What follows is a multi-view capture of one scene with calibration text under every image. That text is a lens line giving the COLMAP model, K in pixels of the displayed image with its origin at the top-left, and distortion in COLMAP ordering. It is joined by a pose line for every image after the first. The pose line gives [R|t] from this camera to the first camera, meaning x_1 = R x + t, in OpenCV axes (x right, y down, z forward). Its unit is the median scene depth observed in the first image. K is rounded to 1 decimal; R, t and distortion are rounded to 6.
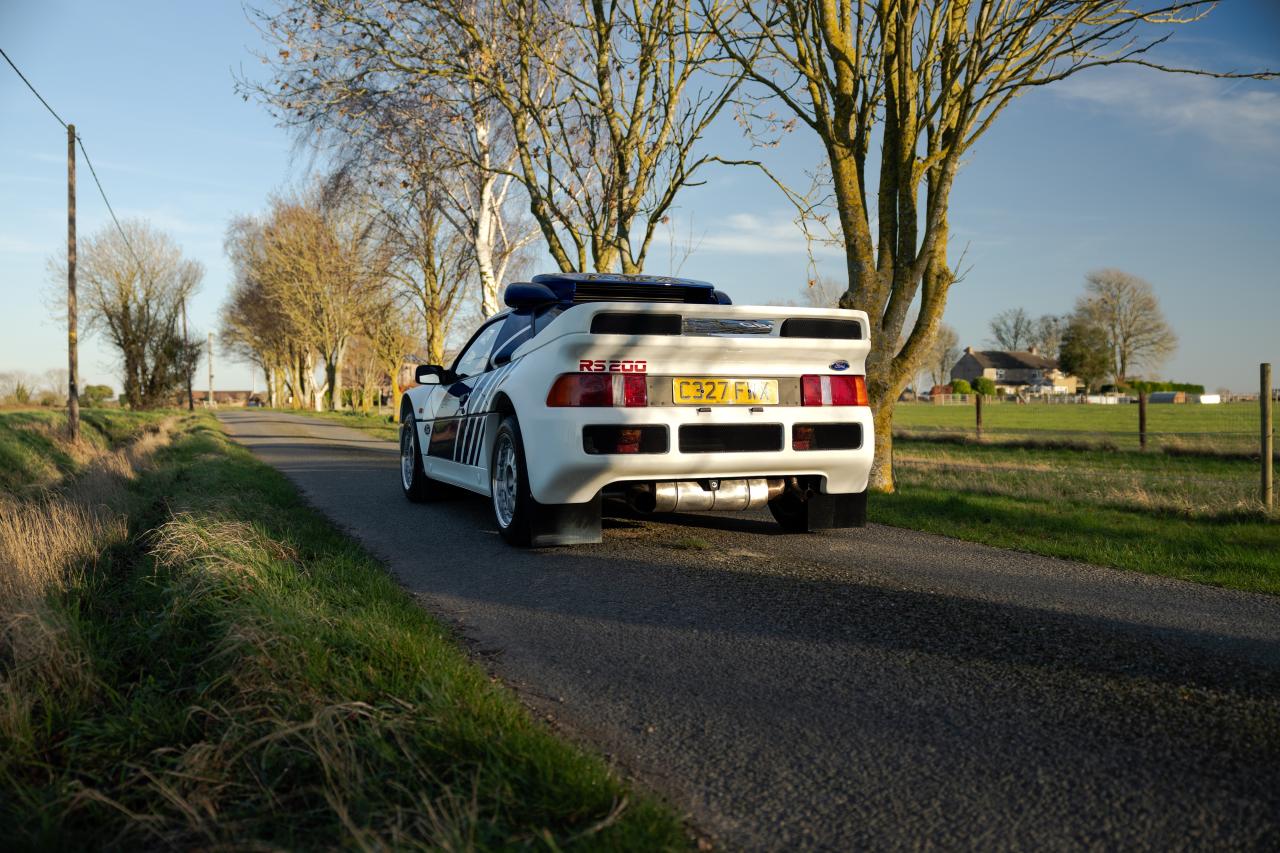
lens RADIAL K [[1184.3, 0, 624.4], [0, 1184.3, 381.5], [0, 0, 1]] dist [-0.012505, 0.000000]
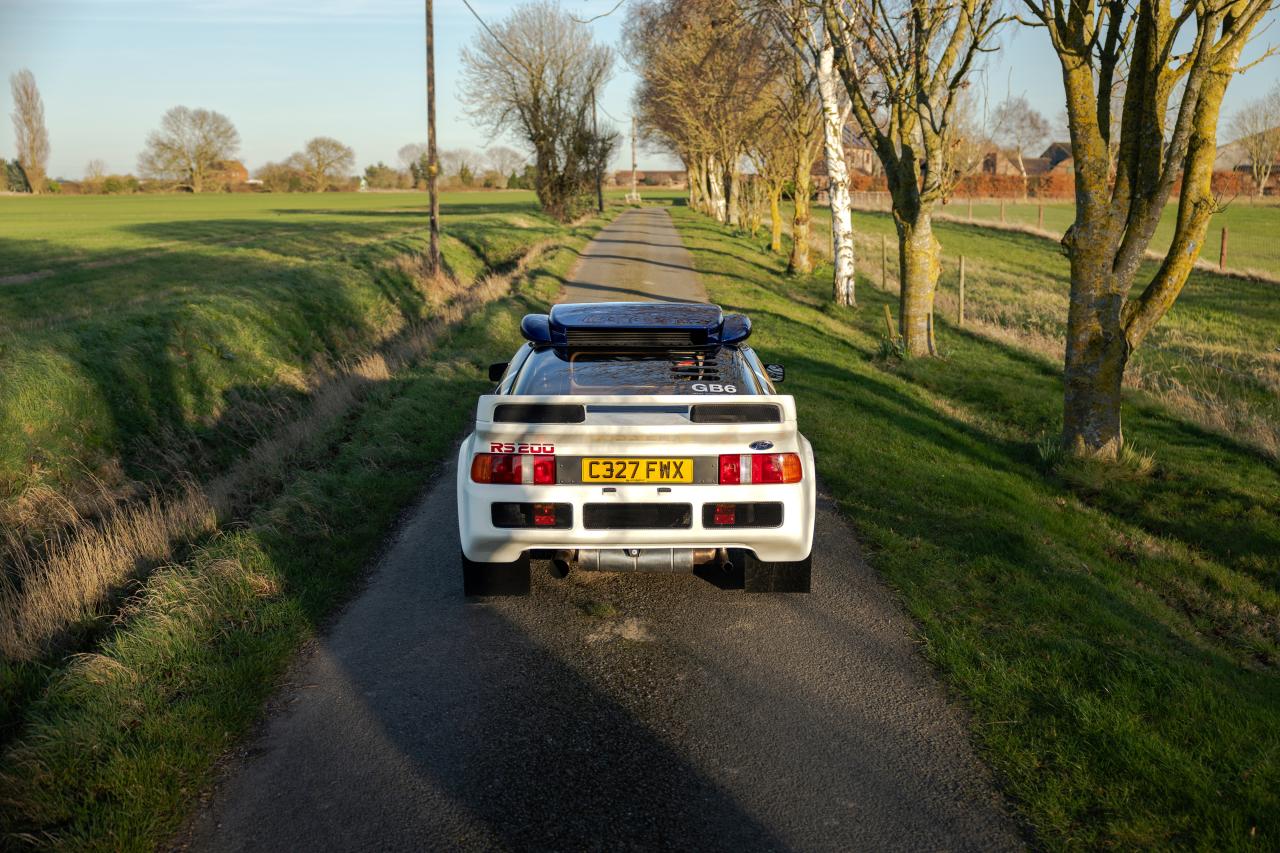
lens RADIAL K [[1369.2, 0, 615.8], [0, 1369.2, 361.9], [0, 0, 1]] dist [-0.019202, 0.000000]
pose [[0.932333, 0.048464, -0.358338, 0.239645], [0.006386, 0.988616, 0.150323, -0.129540], [0.361544, -0.142439, 0.921410, -0.054948]]
